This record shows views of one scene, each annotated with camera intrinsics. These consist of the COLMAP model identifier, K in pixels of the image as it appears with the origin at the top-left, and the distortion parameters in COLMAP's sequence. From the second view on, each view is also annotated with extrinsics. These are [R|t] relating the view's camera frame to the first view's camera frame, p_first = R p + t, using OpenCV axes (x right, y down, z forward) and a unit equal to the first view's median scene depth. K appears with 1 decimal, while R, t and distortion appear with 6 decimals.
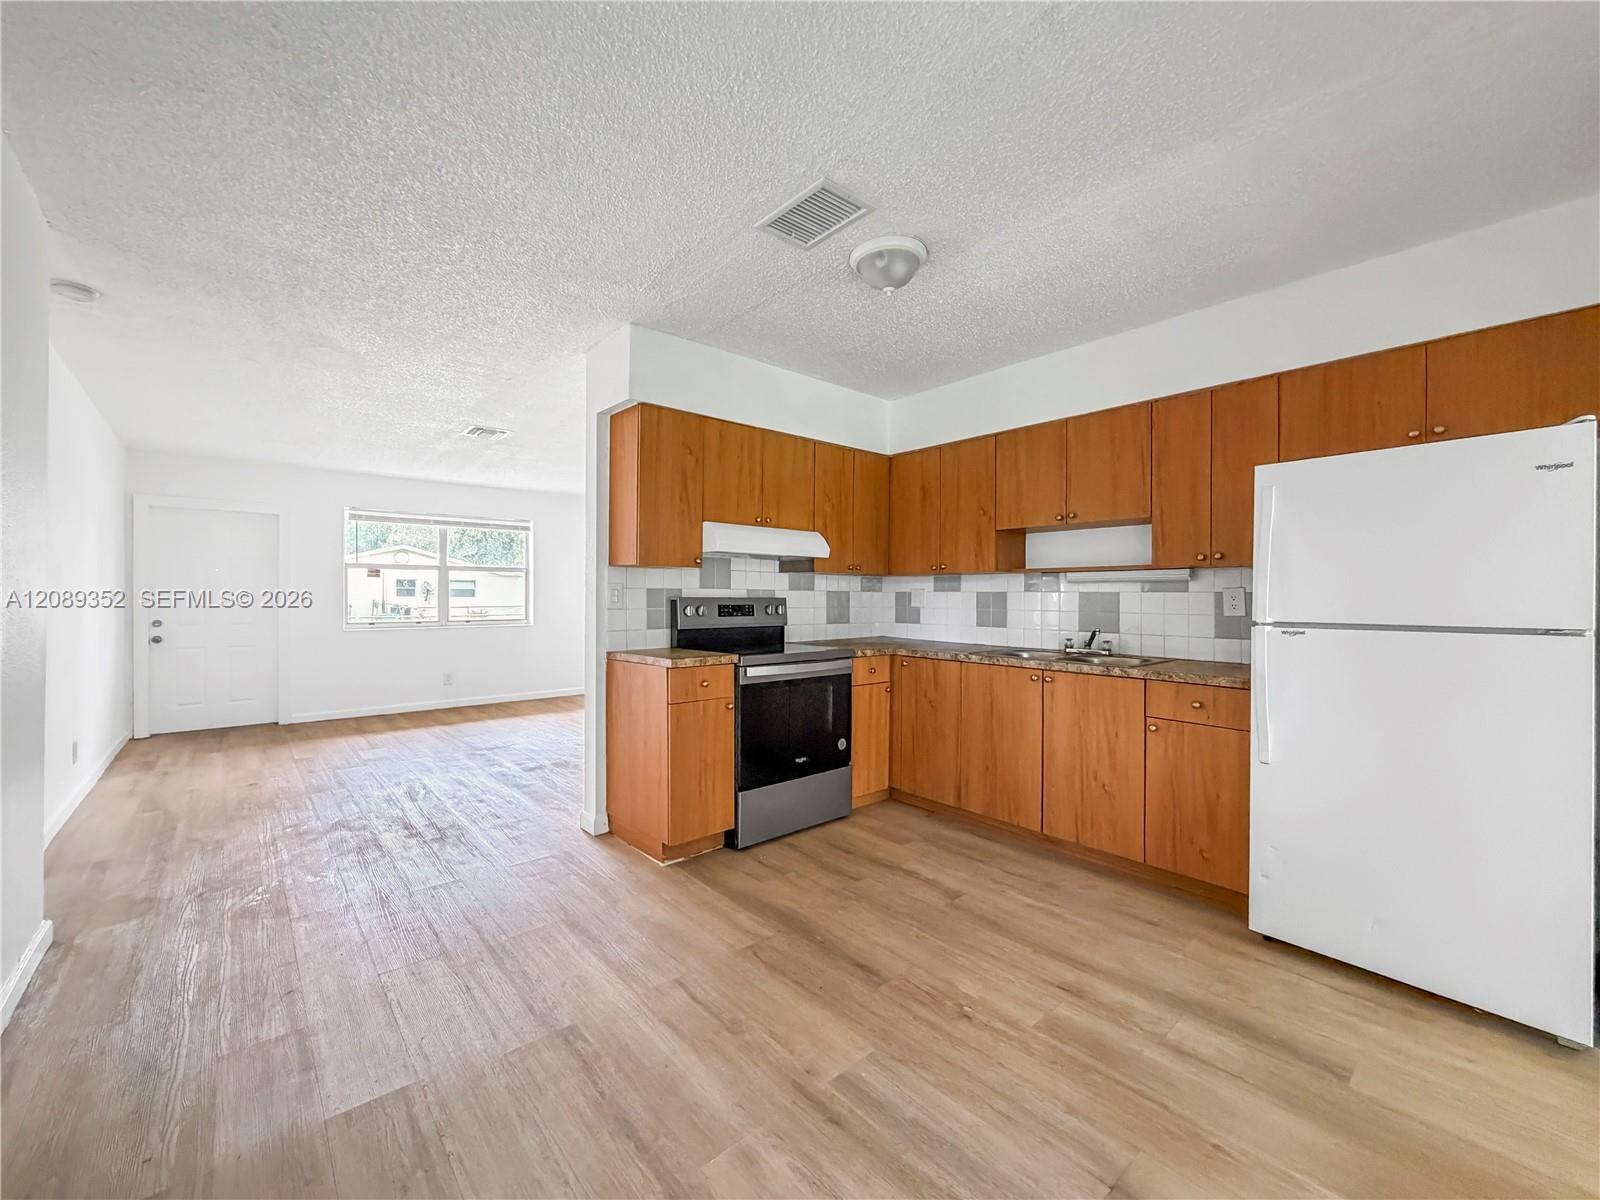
lens RADIAL K [[654.9, 0, 800.6], [0, 654.9, 585.9], [0, 0, 1]] dist [0.000936, 0.000044]
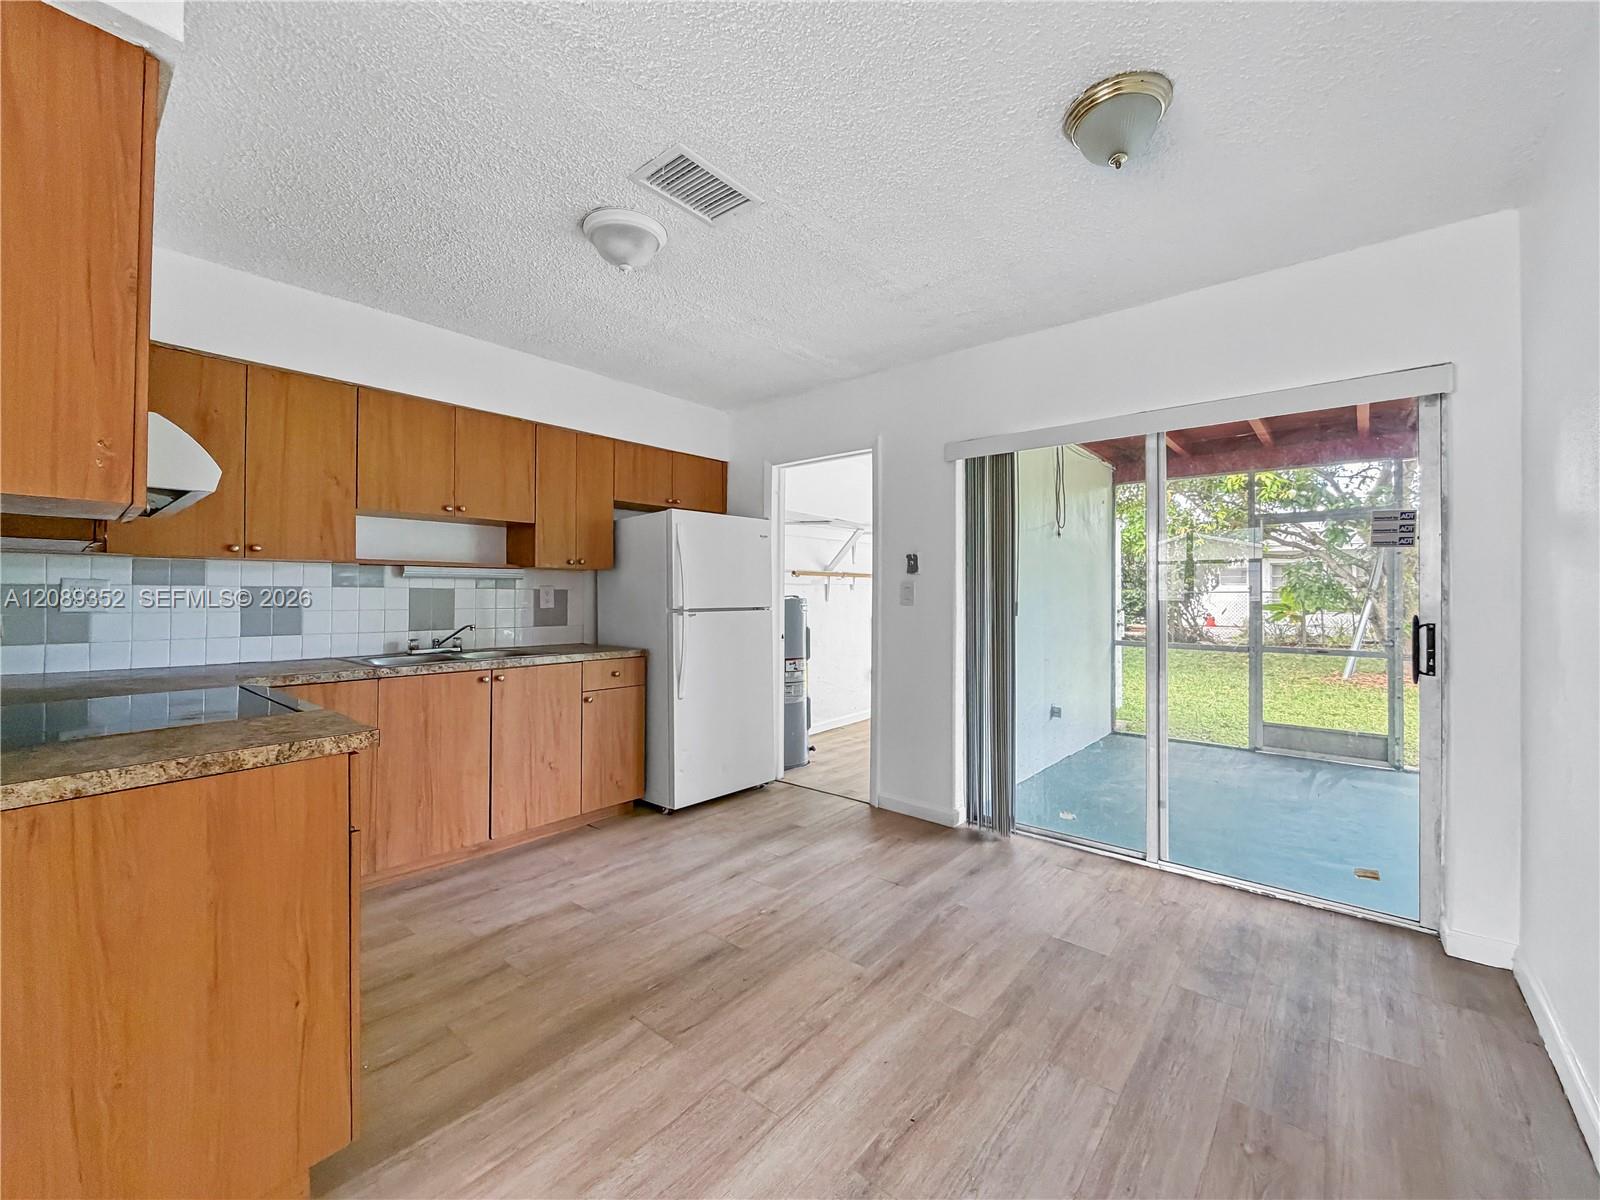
lens RADIAL K [[646.6, 0, 796.9], [0, 646.6, 575.5], [0, 0, 1]] dist [0.002318, 0.000486]
pose [[-0.152367, 0.024119, 0.988030, -0.812613], [-0.020268, 0.999416, -0.027522, 0.009035], [-0.988116, -0.024219, -0.151789, 0.892977]]
